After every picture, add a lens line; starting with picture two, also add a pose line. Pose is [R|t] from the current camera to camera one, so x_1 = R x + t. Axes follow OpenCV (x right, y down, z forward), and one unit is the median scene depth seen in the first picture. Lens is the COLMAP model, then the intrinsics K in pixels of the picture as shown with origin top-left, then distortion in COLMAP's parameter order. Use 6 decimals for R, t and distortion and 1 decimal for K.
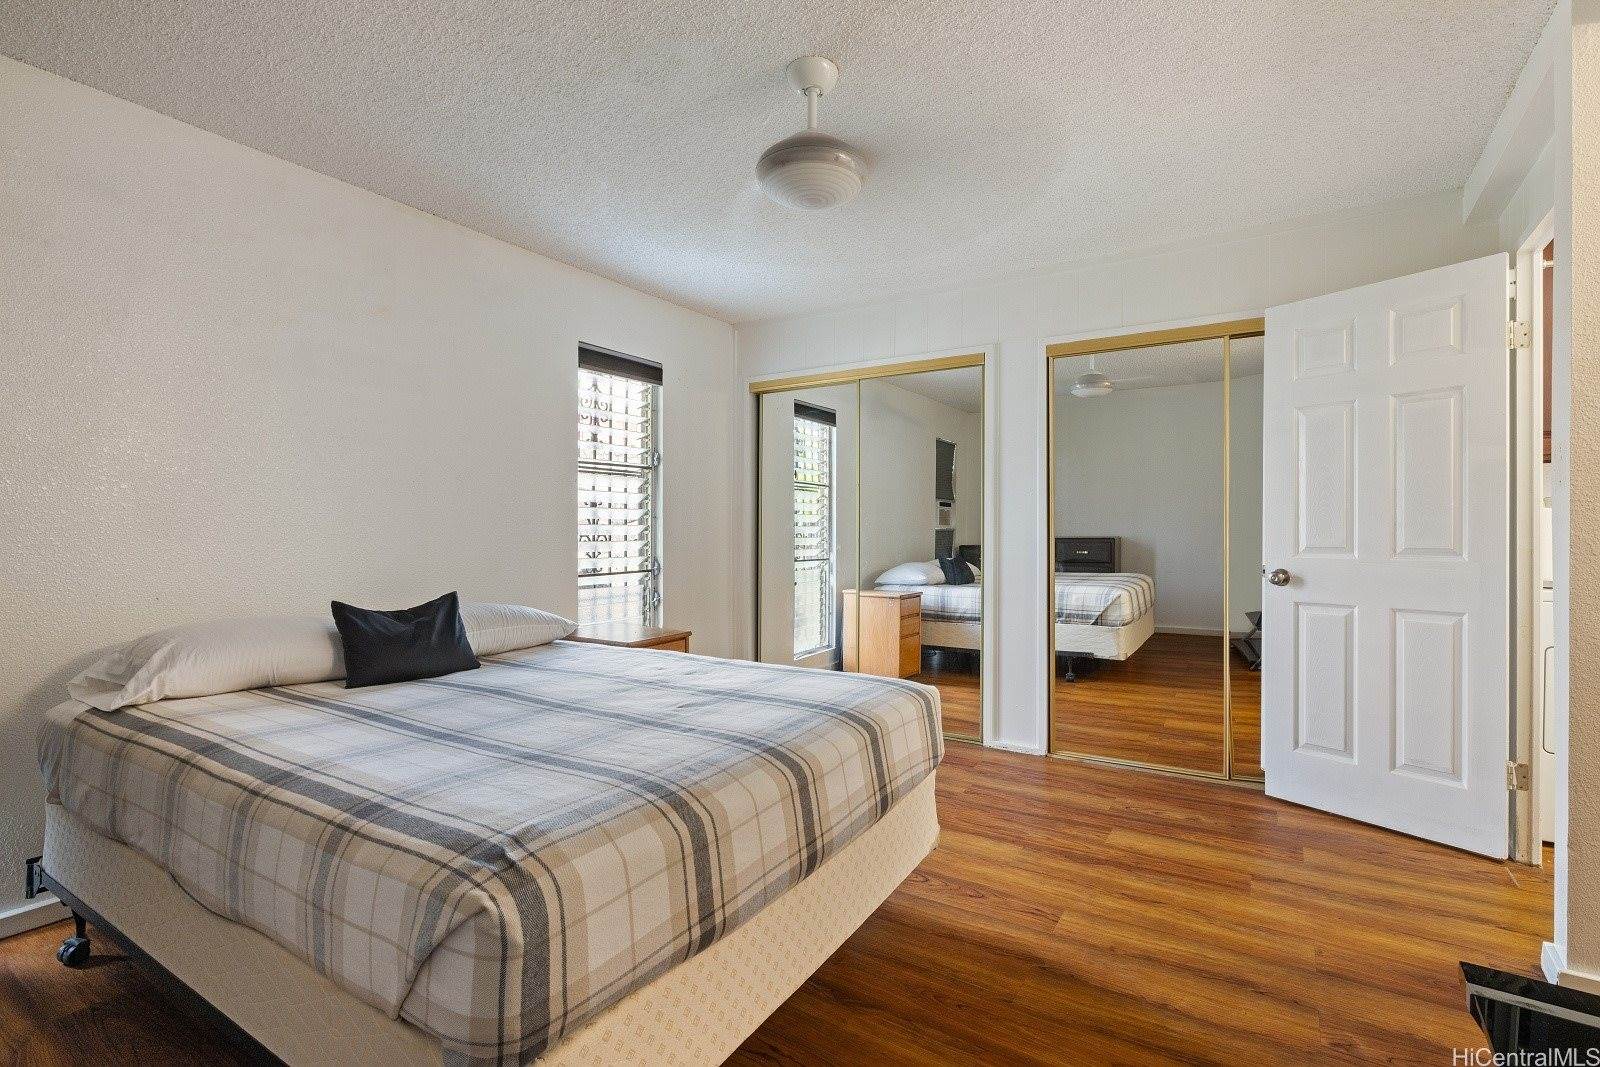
lens RADIAL K [[764.3, 0, 794.2], [0, 764.3, 529.1], [0, 0, 1]] dist [-0.004159, 0.001719]
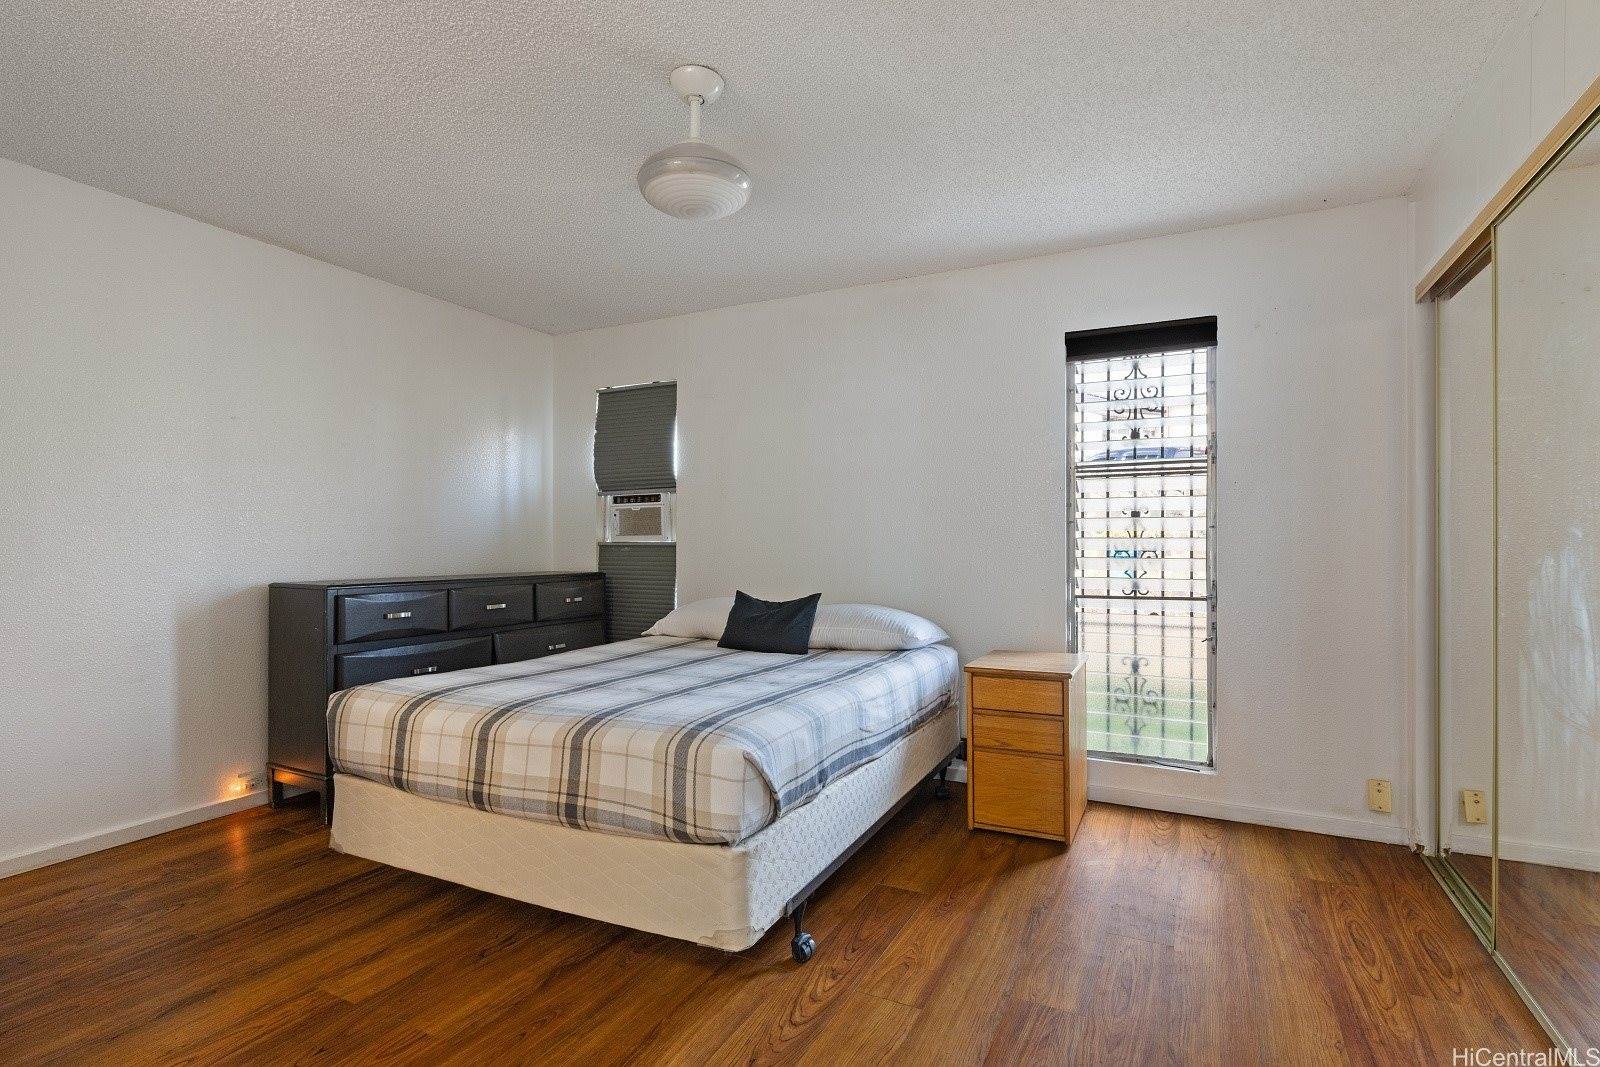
lens RADIAL K [[764.3, 0, 788.9], [0, 764.3, 543.6], [0, 0, 1]] dist [-0.004159, 0.001719]
pose [[0.088545, -0.003645, -0.996065, 0.533488], [0.002164, 0.999992, -0.003467, 0.002332], [0.996070, -0.001849, 0.088552, 0.549254]]
